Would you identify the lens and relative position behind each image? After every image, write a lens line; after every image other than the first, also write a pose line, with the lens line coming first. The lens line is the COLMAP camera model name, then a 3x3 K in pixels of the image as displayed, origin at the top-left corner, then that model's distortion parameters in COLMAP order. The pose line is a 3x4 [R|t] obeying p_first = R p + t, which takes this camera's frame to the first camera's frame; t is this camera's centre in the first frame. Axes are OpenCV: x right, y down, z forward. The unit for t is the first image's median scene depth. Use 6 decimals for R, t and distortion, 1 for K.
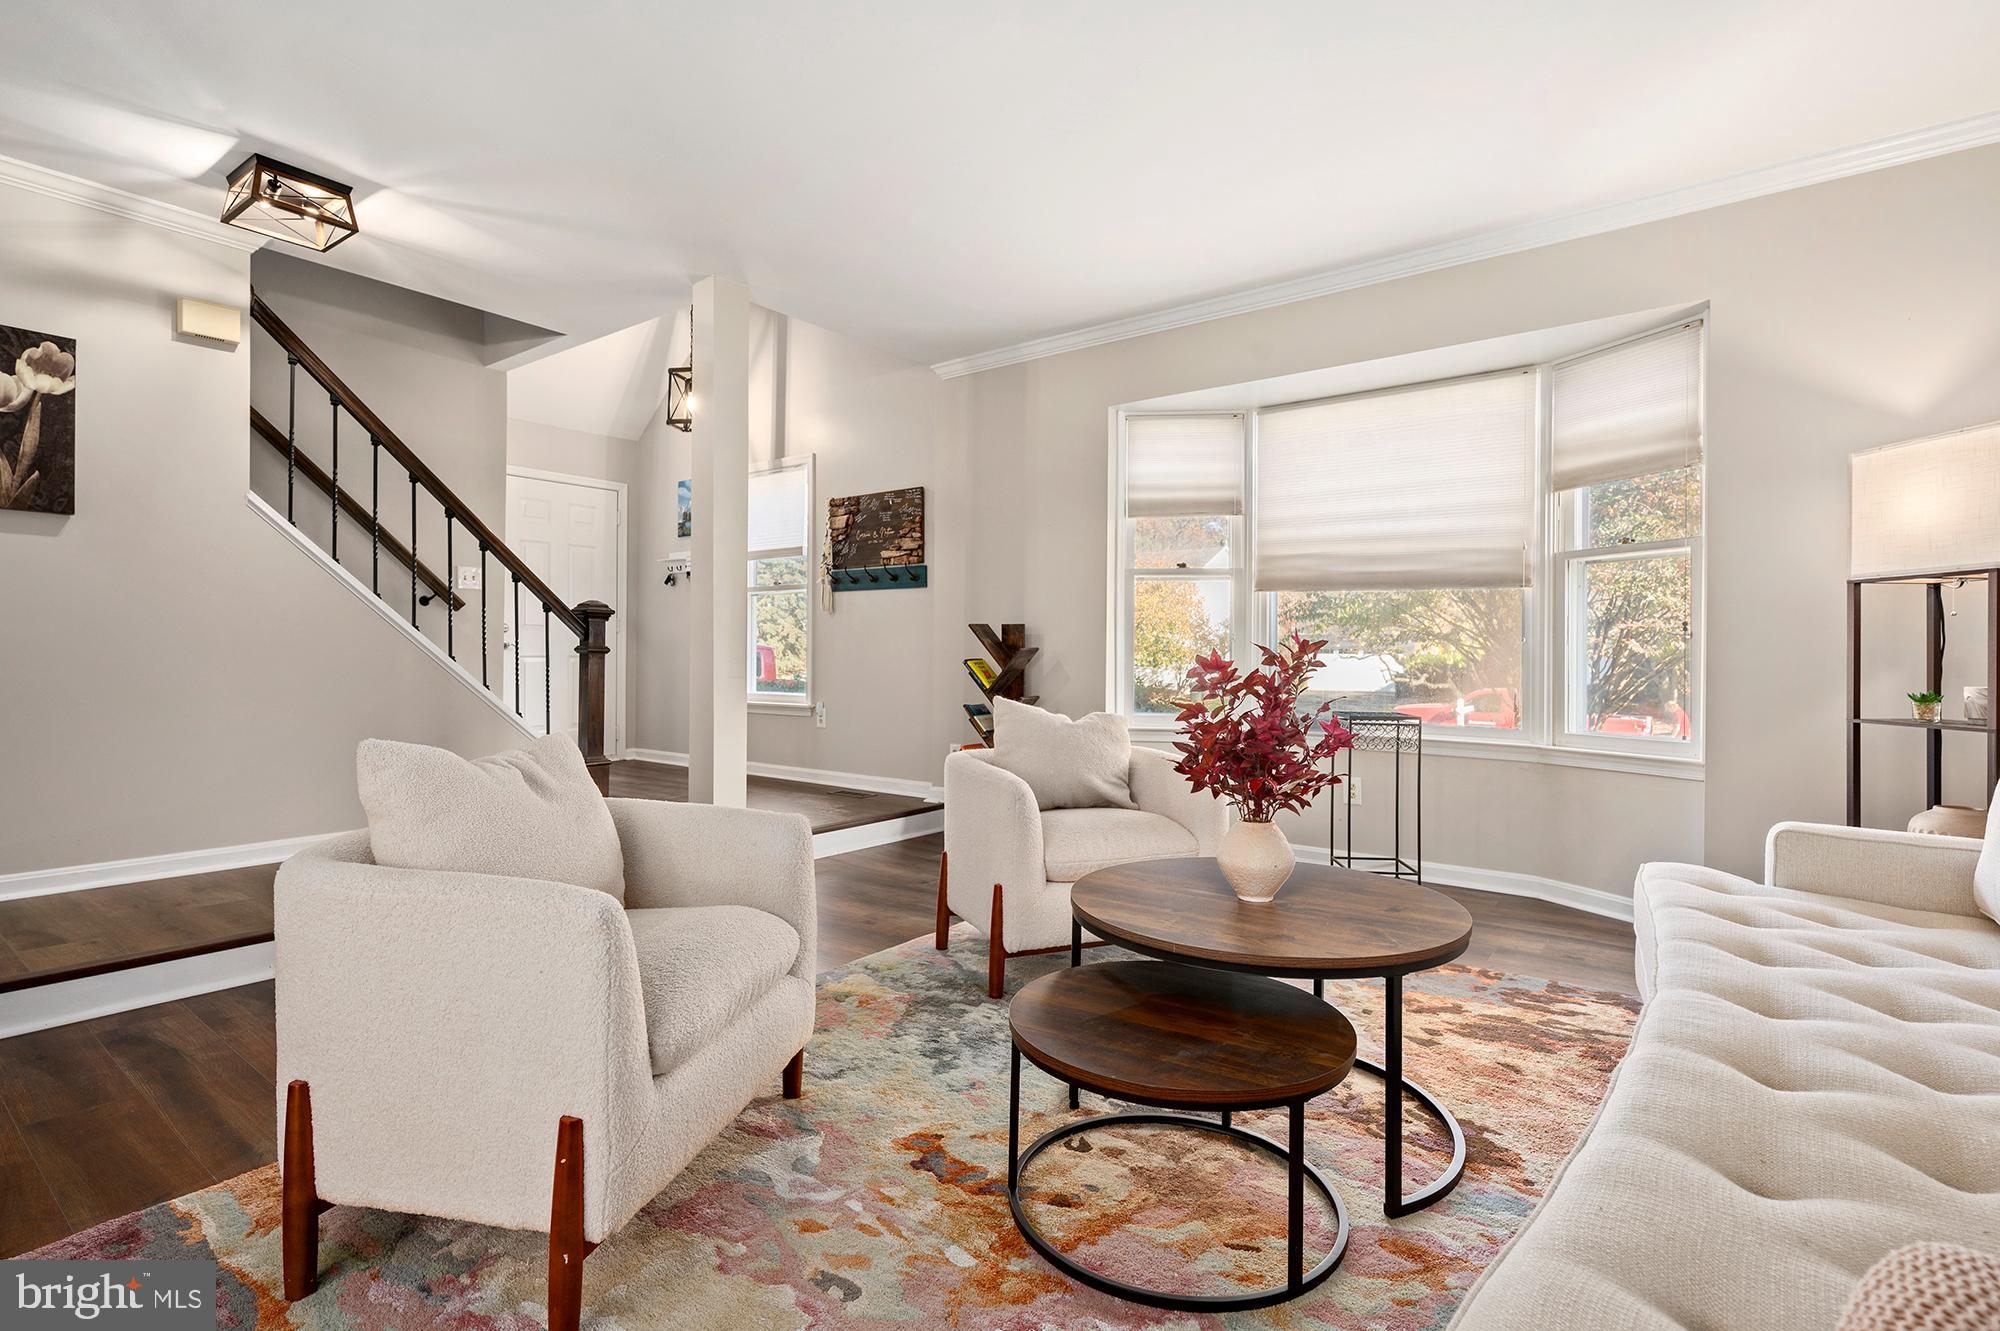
lens RADIAL K [[959.8, 0, 992.8], [0, 959.8, 656.1], [0, 0, 1]] dist [-0.001679, 0.000459]
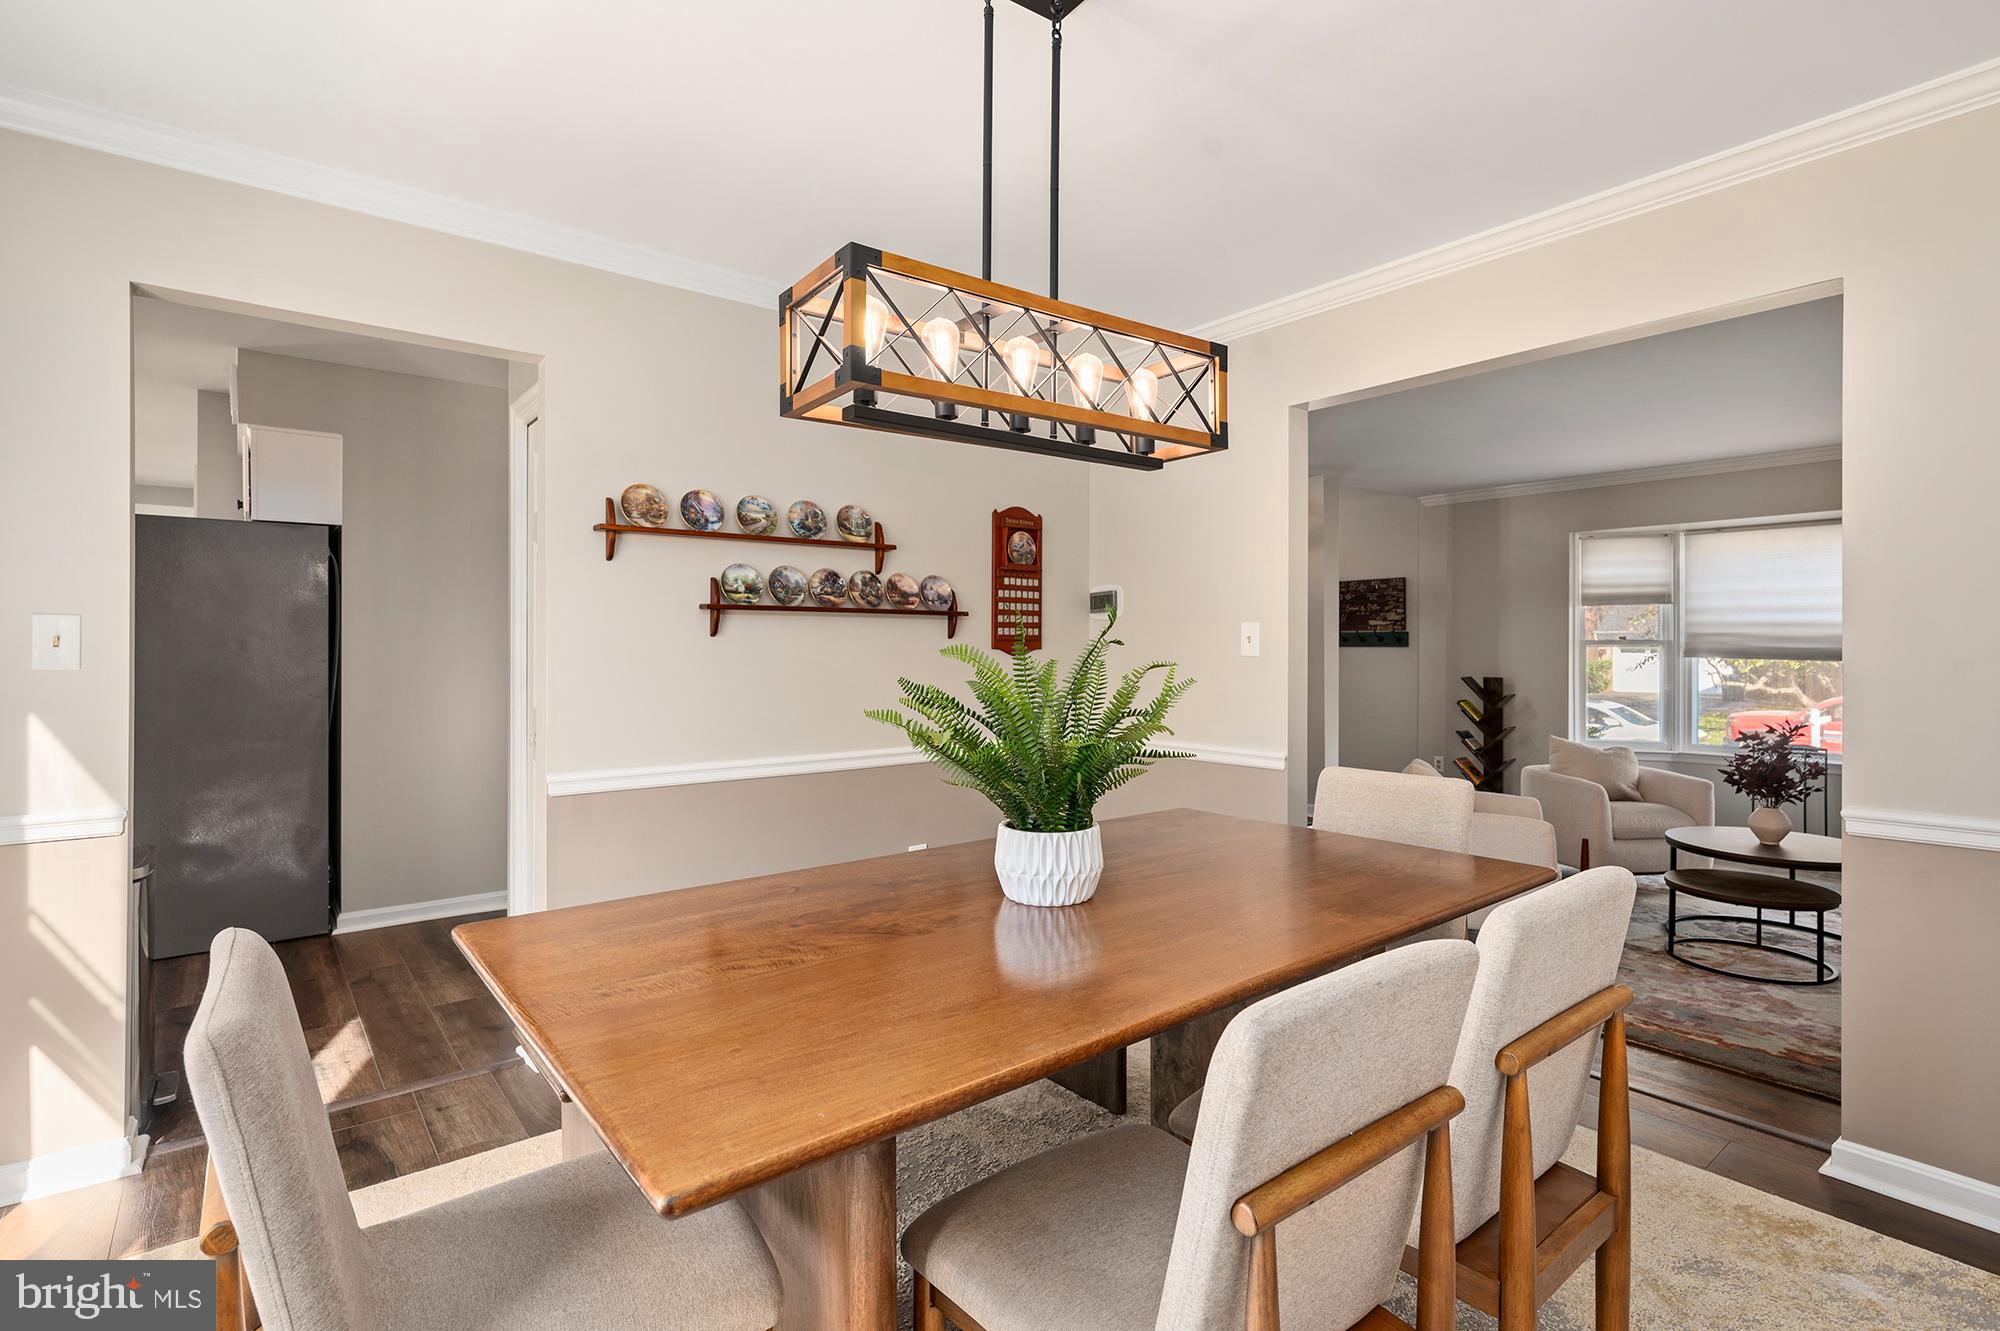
lens RADIAL K [[959.8, 0, 987.9], [0, 959.8, 646.5], [0, 0, 1]] dist [-0.001679, 0.000459]
pose [[0.970207, -0.005859, -0.242206, -0.439866], [0.005269, 0.999981, -0.003081, -0.093740], [0.242219, 0.001713, 0.970220, -0.736918]]
